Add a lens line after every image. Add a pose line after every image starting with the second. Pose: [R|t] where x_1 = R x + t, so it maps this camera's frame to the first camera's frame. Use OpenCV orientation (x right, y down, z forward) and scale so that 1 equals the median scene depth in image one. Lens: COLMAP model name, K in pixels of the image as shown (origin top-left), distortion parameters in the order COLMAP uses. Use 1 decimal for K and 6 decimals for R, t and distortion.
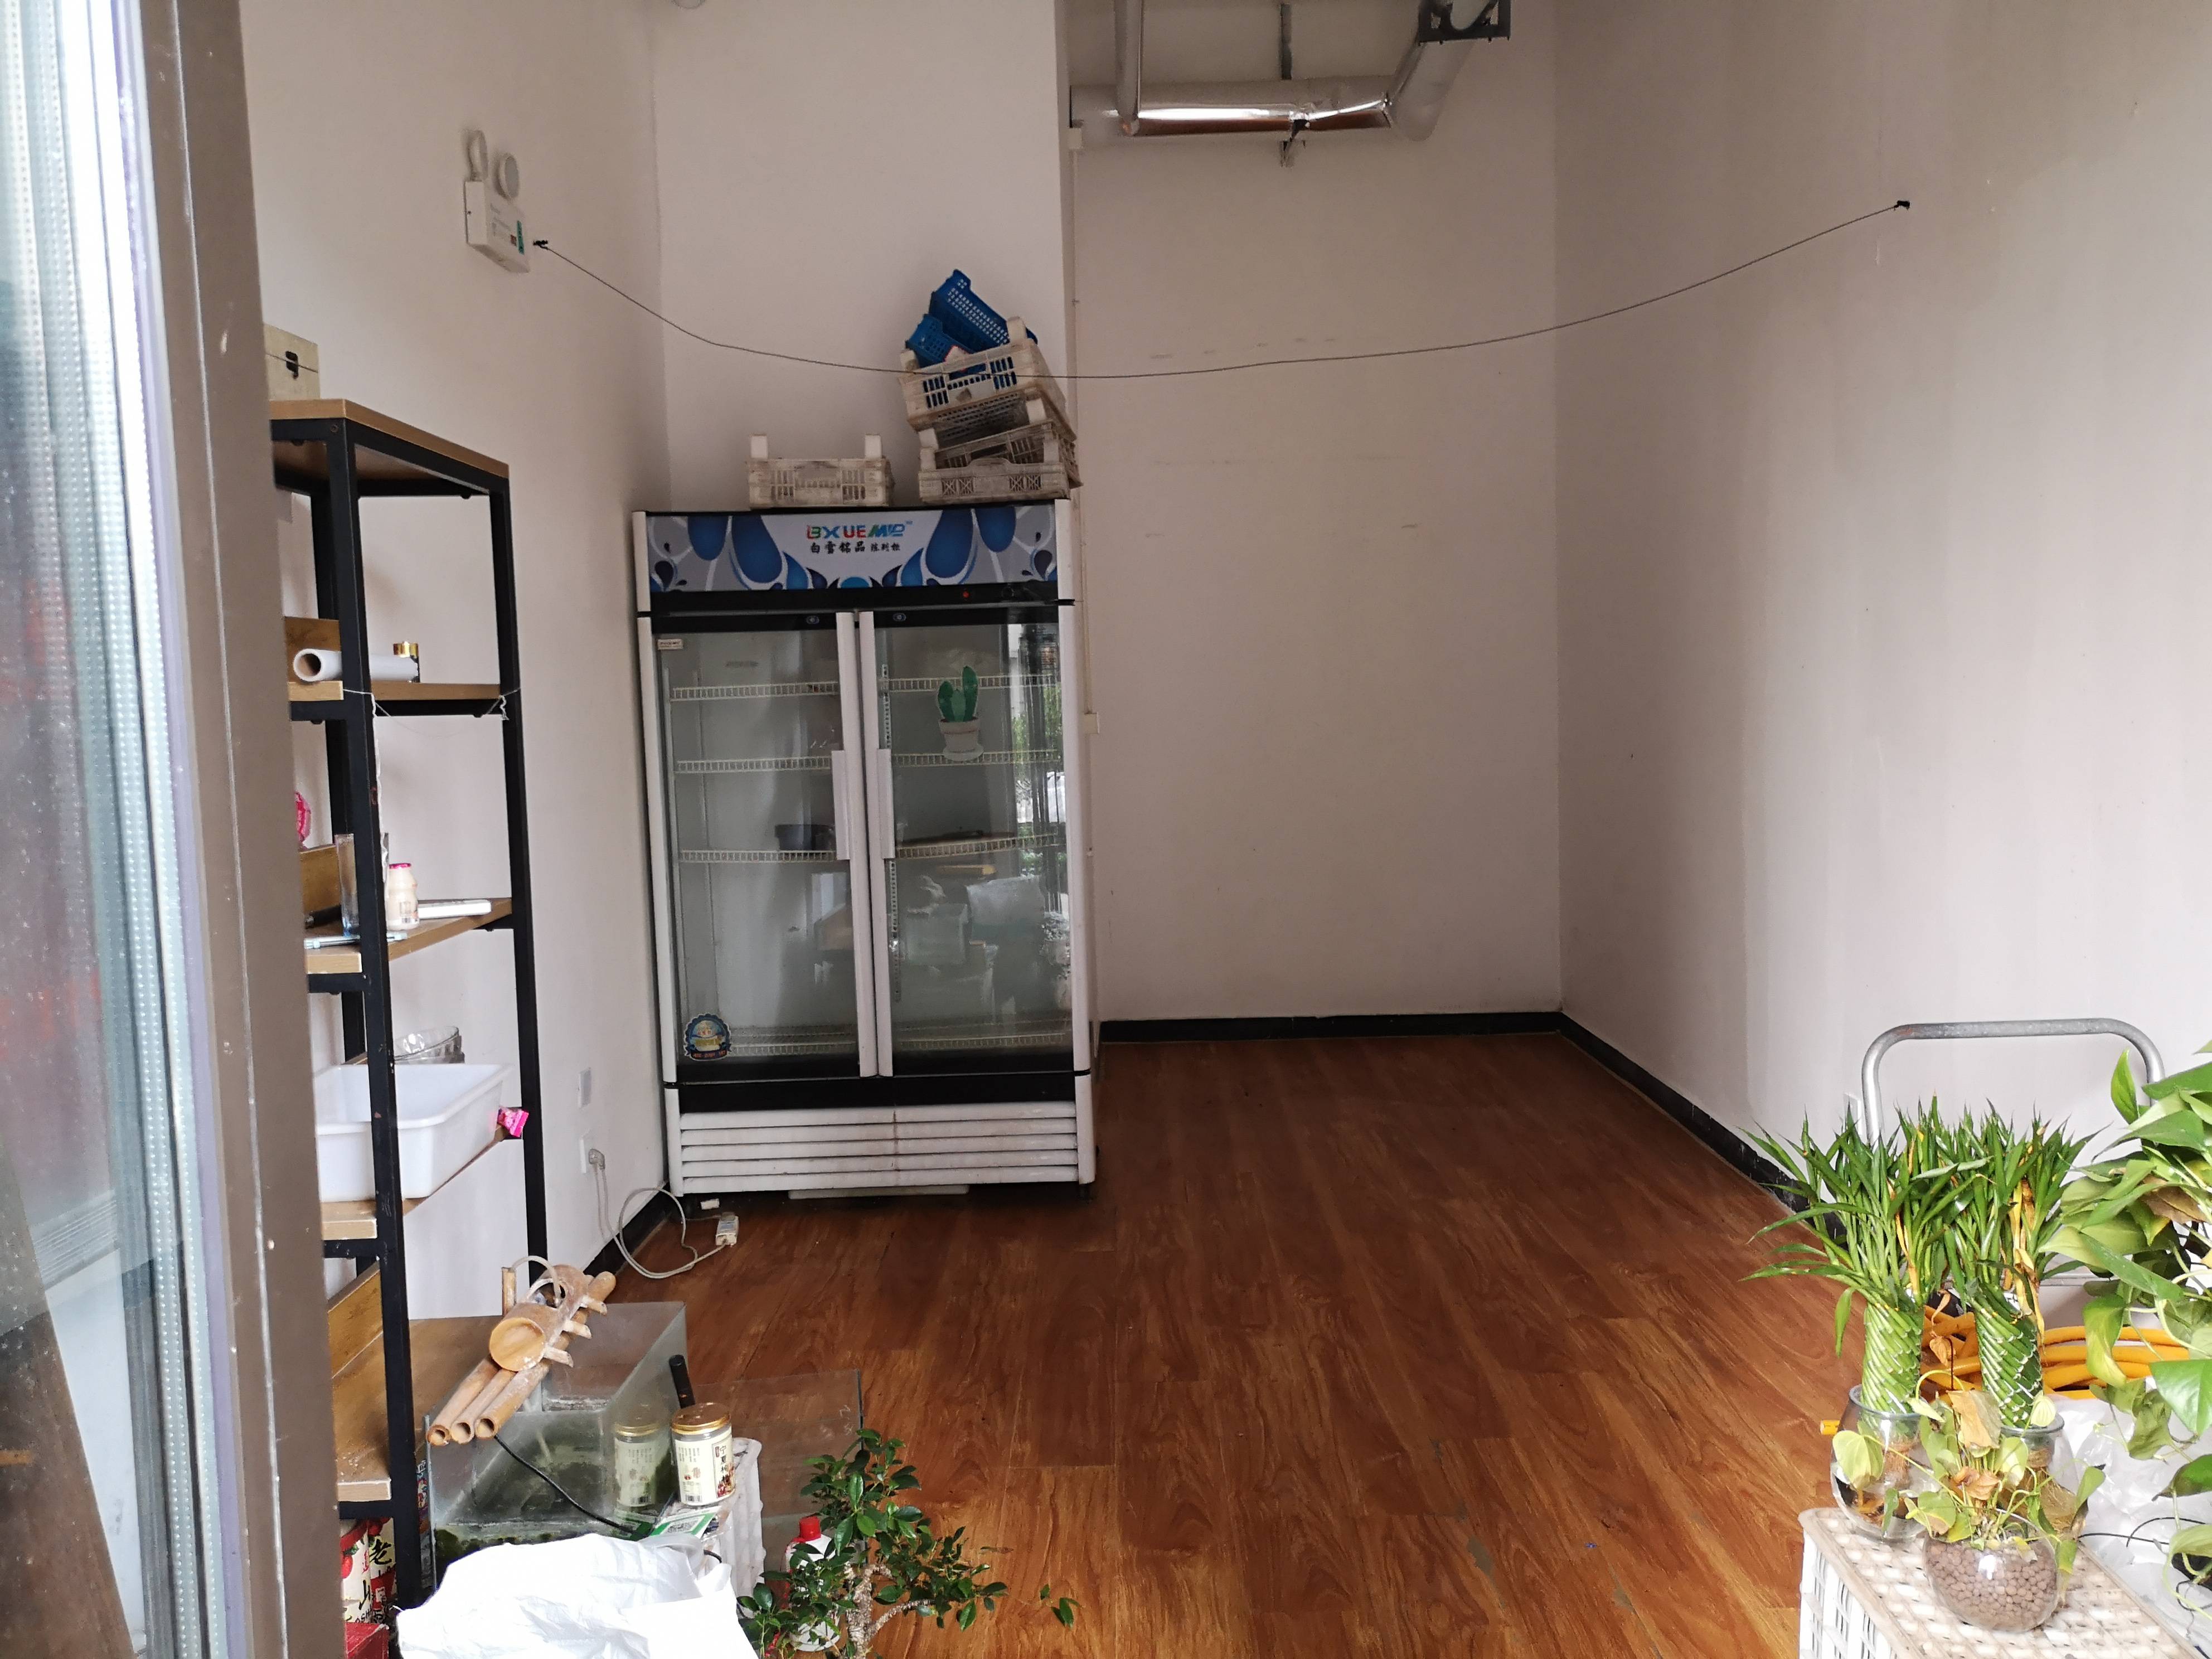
lens RADIAL K [[1741.2, 0, 1056.4], [0, 1741.2, 832.9], [0, 0, 1]] dist [0.077014, -0.037189]
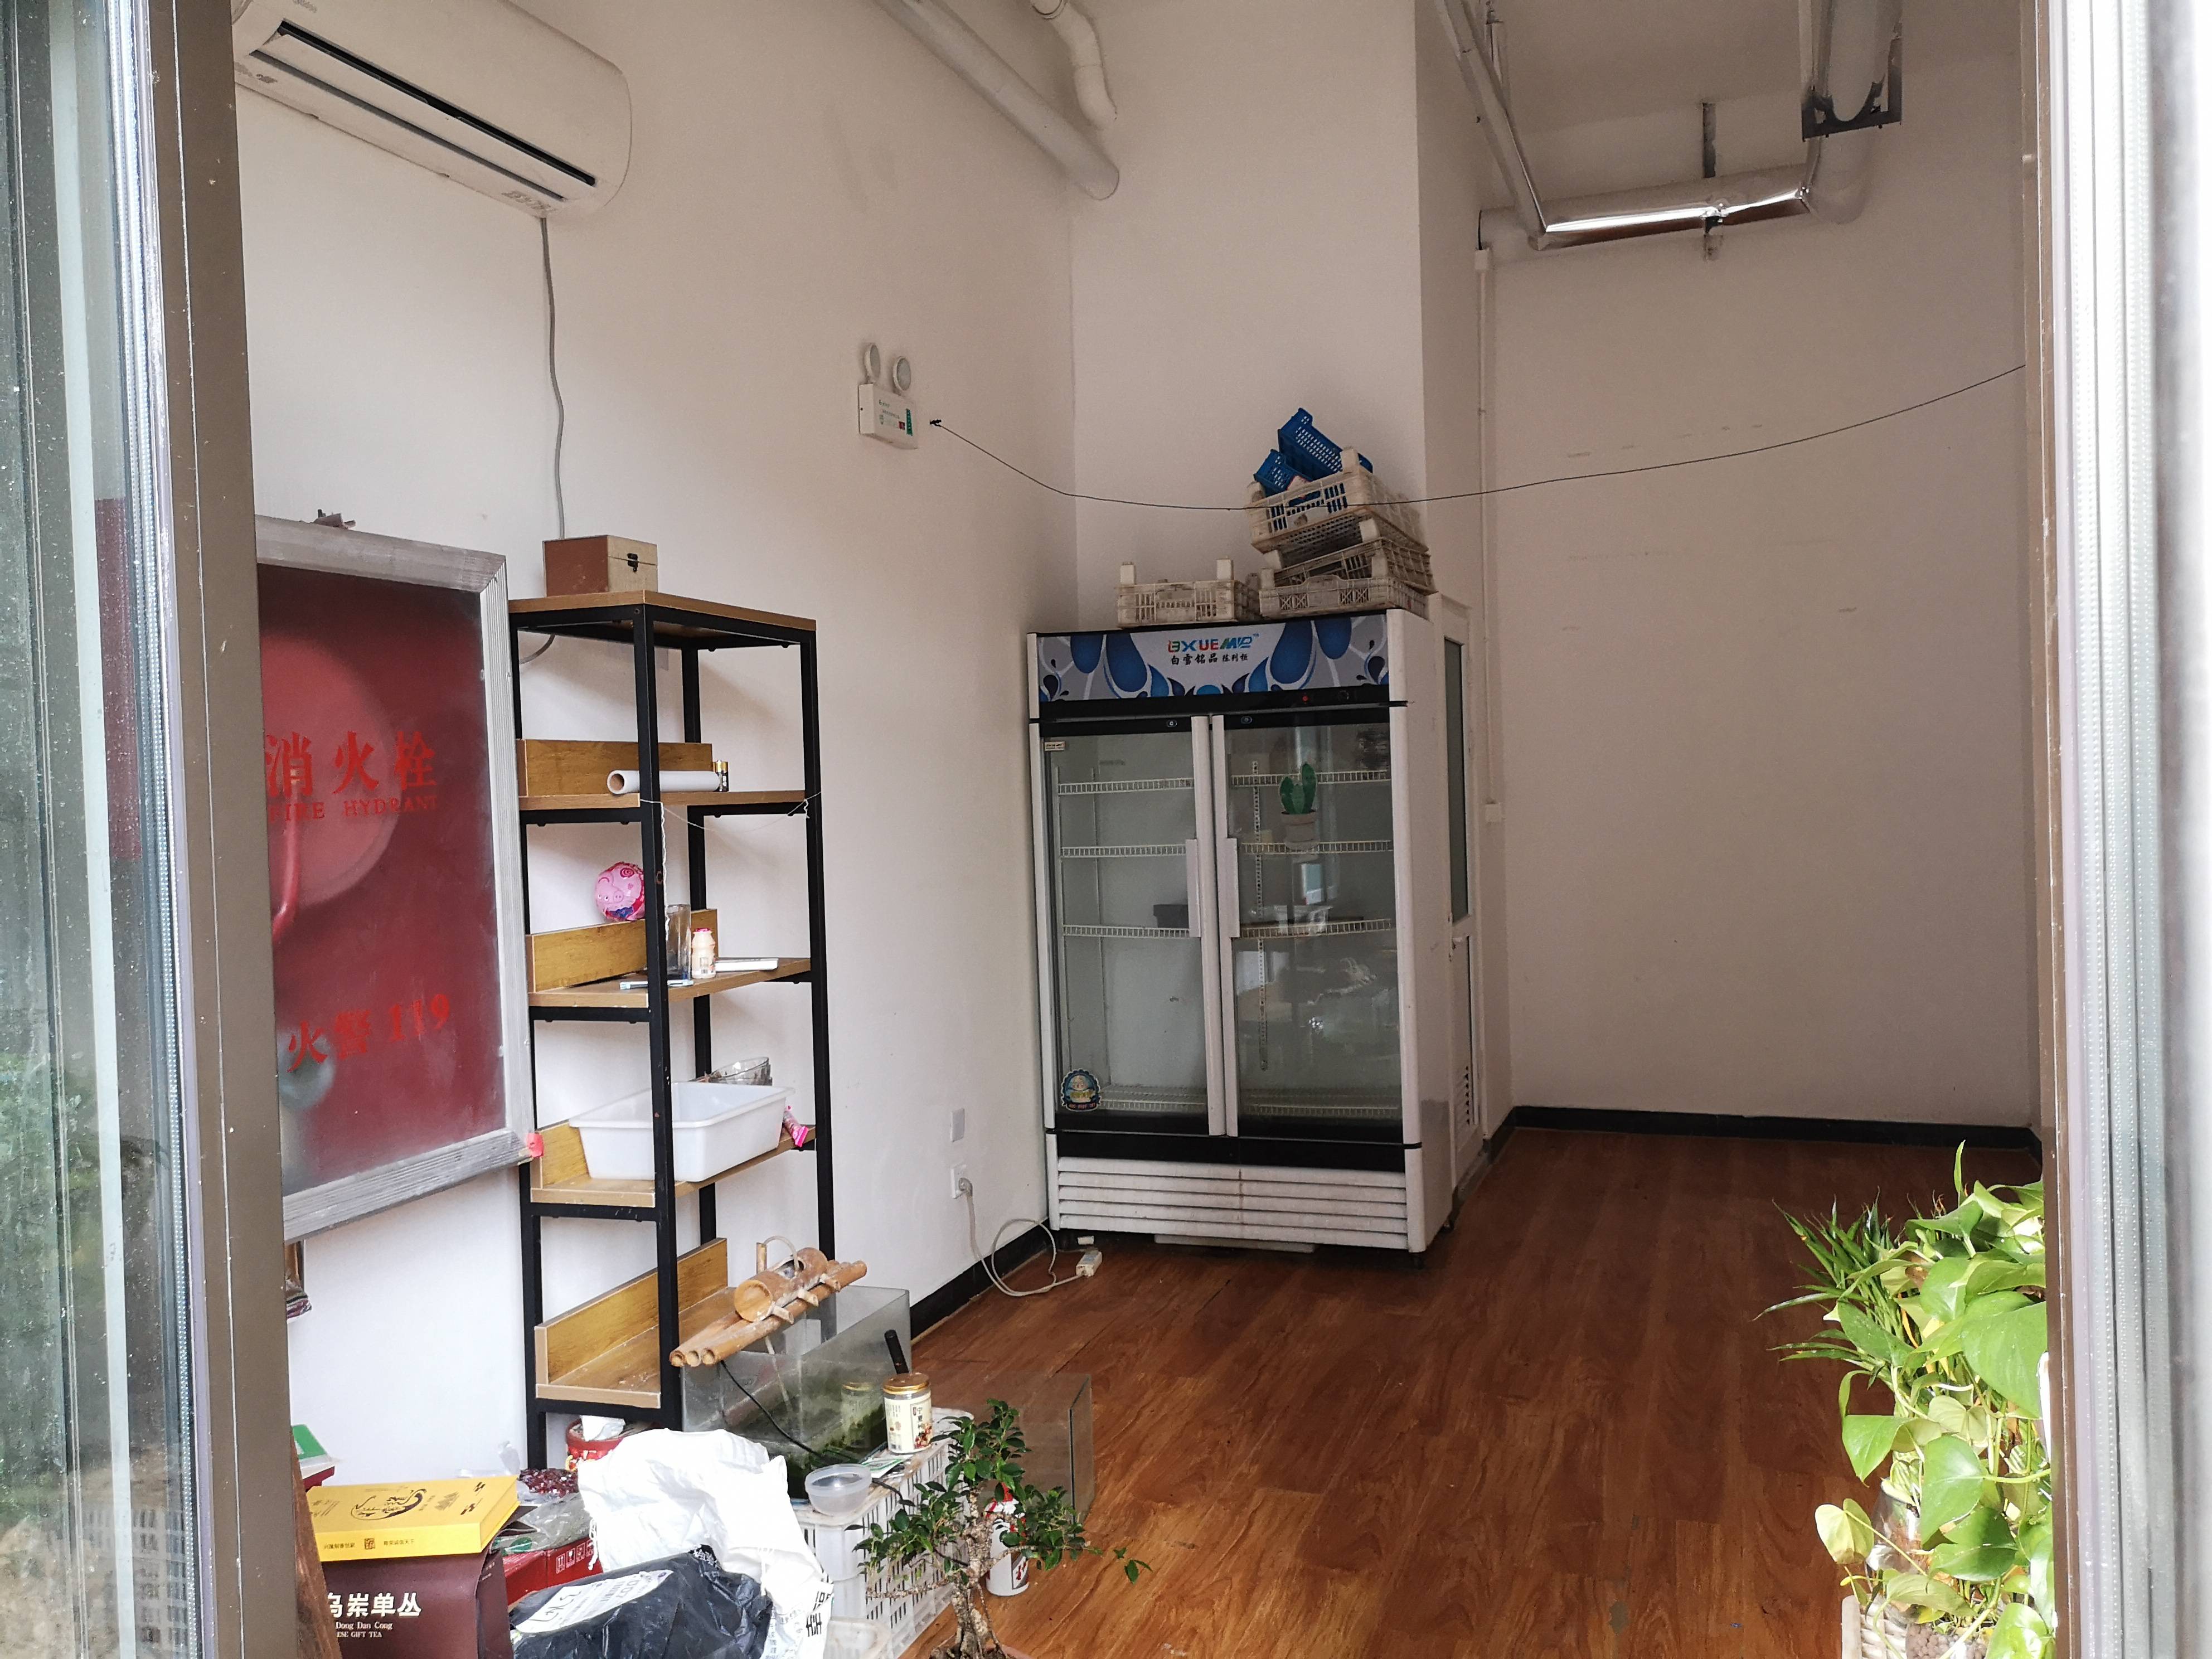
lens RADIAL K [[1741.2, 0, 1056.4], [0, 1741.2, 832.9], [0, 0, 1]] dist [0.077014, -0.037189]
pose [[0.939801, 0.008279, -0.341622, 0.176957], [-0.023623, 0.998889, -0.040779, -0.003753], [0.340905, 0.046394, 0.938952, -0.079475]]
